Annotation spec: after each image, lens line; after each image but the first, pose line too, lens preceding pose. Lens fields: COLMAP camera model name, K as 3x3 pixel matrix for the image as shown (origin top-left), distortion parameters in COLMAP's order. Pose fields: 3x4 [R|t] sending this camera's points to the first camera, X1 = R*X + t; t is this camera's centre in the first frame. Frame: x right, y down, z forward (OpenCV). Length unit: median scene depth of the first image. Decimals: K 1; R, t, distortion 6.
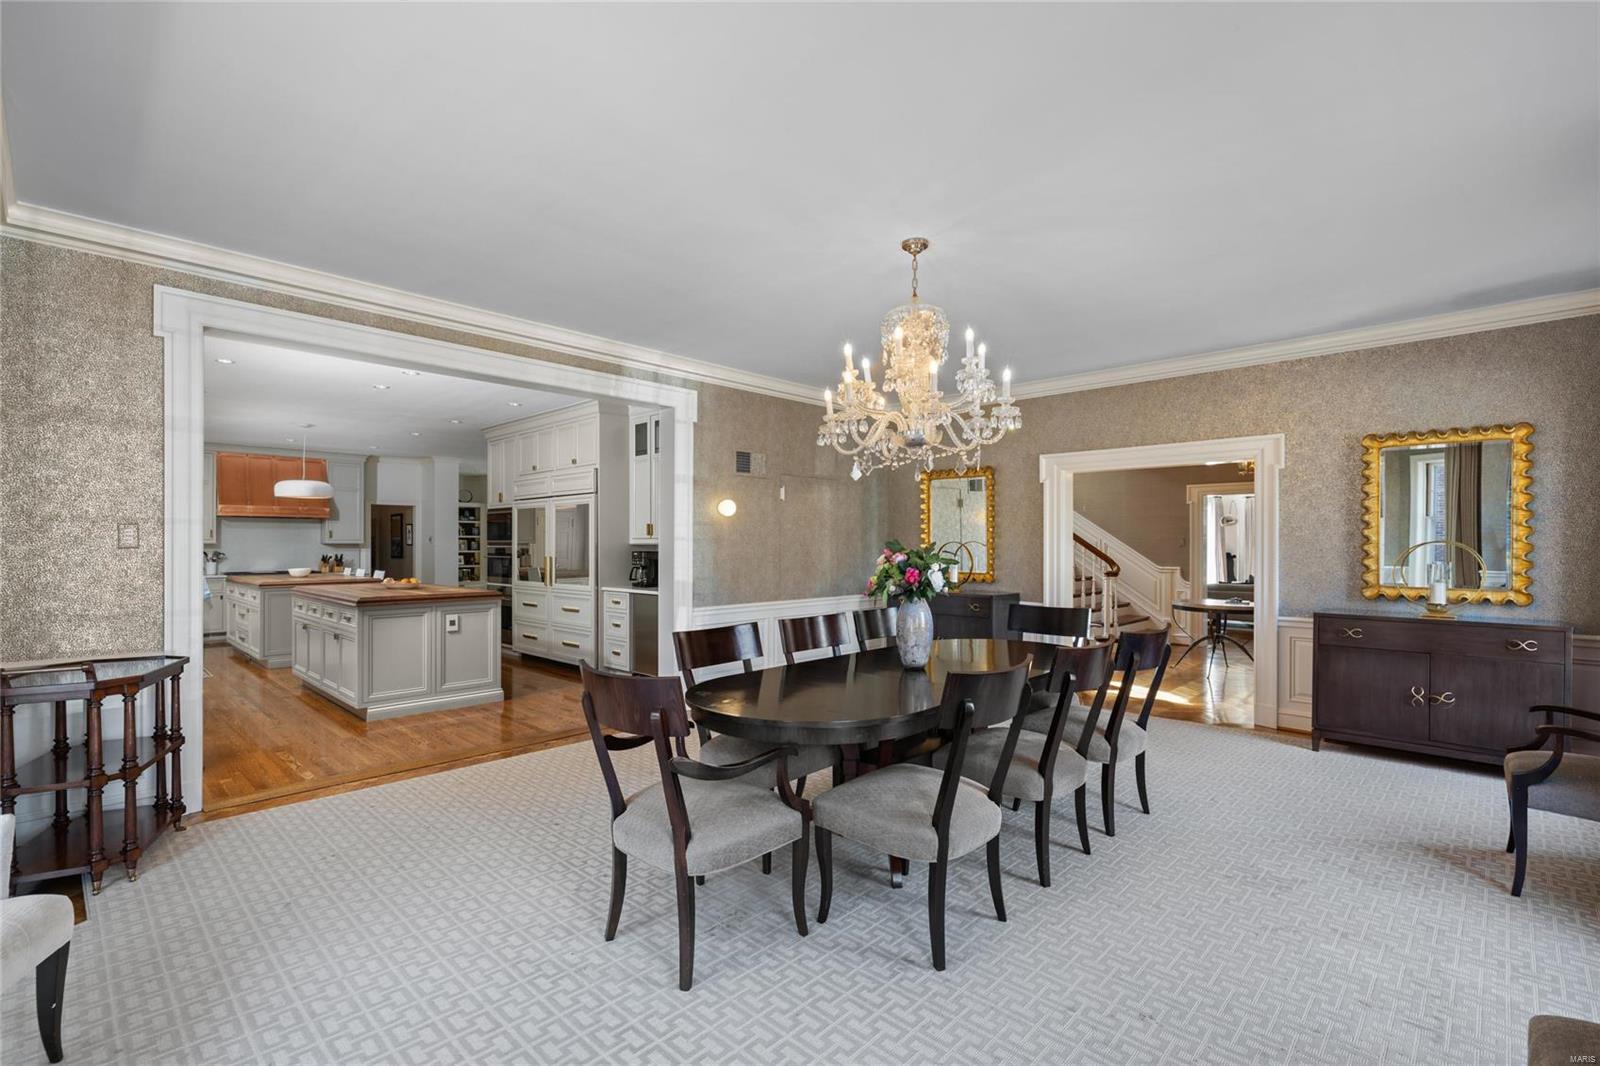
lens RADIAL K [[712.6, 0, 791.8], [0, 712.6, 542.4], [0, 0, 1]] dist [0.009674, 0.000474]
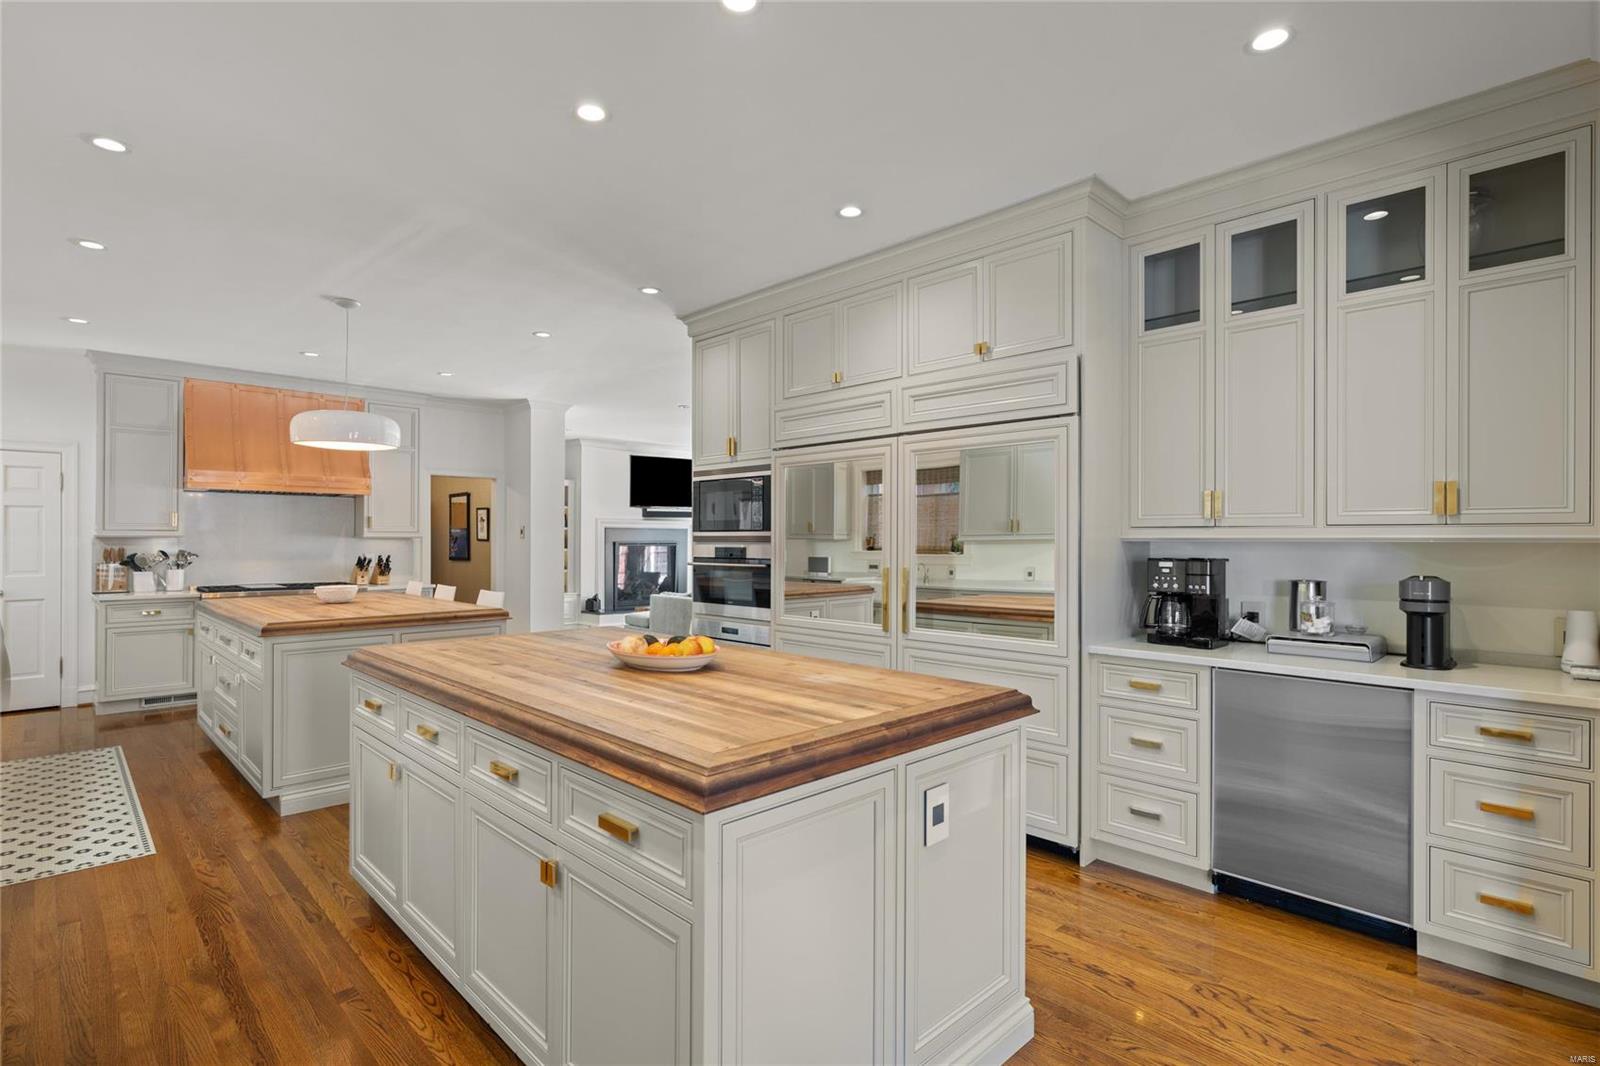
lens RADIAL K [[778.3, 0, 801.7], [0, 778.3, 537.3], [0, 0, 1]] dist [0.002183, 0.000254]
pose [[0.999782, 0.004393, -0.020389, -0.410807], [-0.004462, 0.999984, -0.003348, 0.002632], [0.020374, 0.003438, 0.999787, 0.539018]]
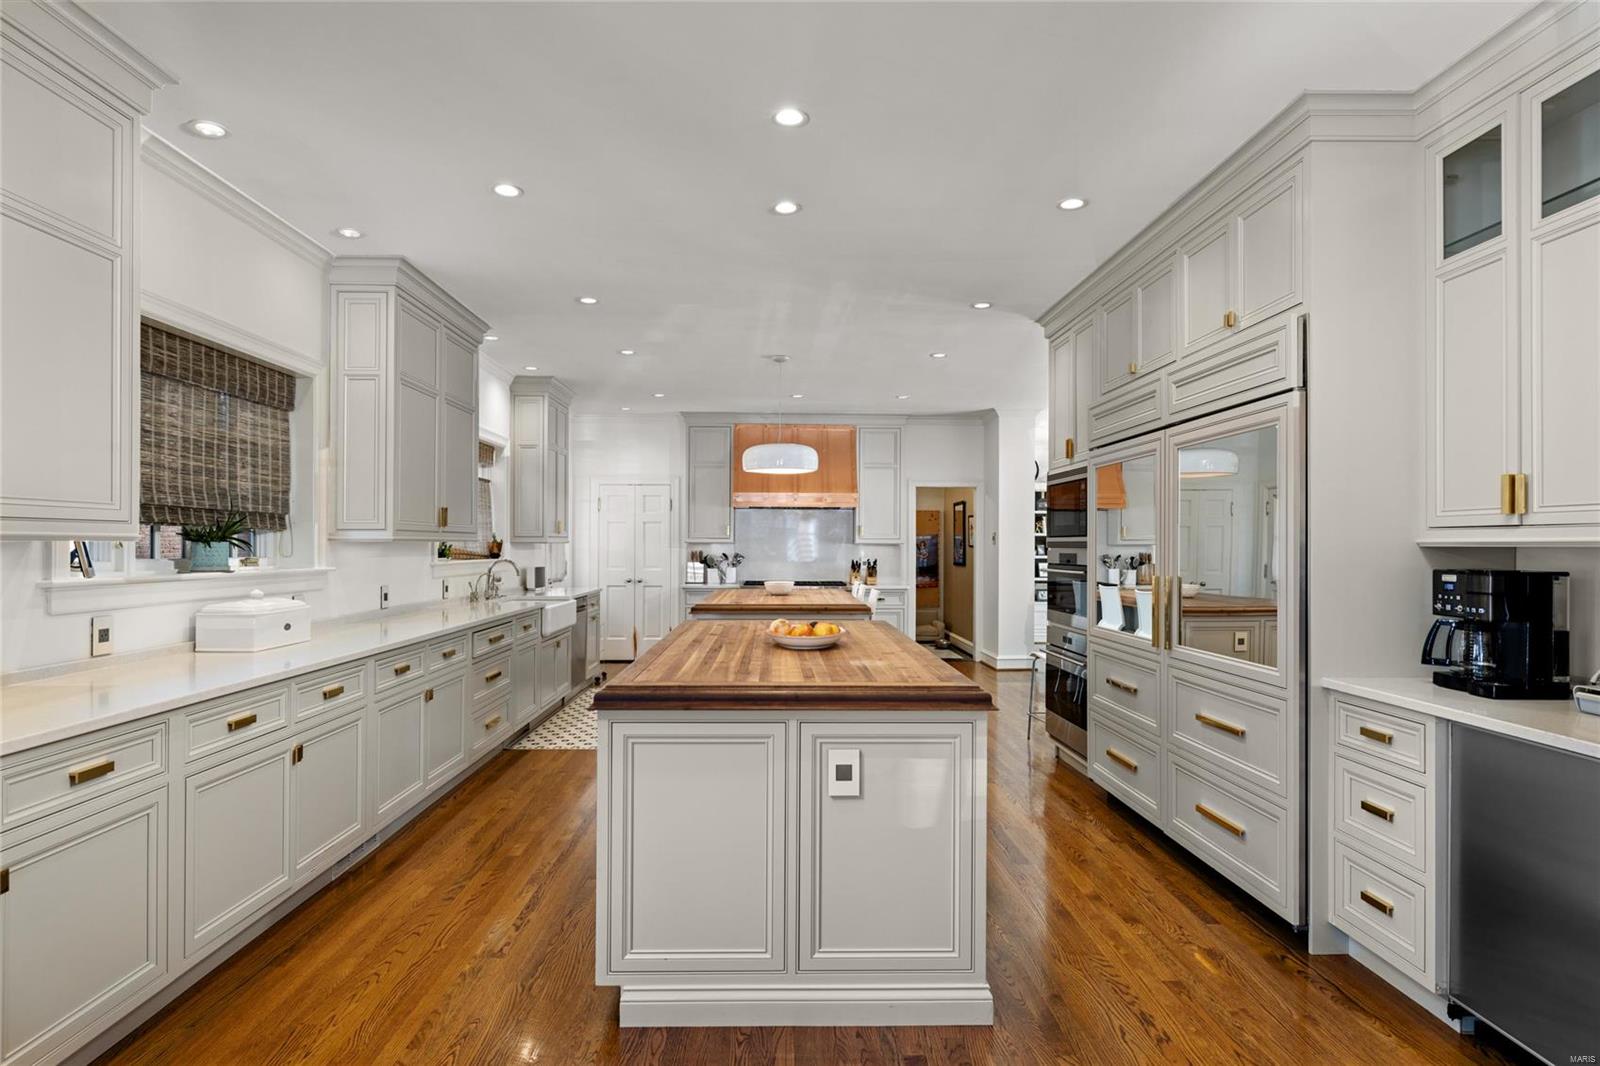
lens RADIAL K [[861.7, 0, 793.0], [0, 861.7, 538.5], [0, 0, 1]] dist [0.000583, 0.000657]
pose [[0.714666, -0.000067, -0.699466, -0.160233], [-0.006033, 0.999962, -0.006260, 0.002987], [0.699440, 0.008693, 0.714638, 0.539217]]
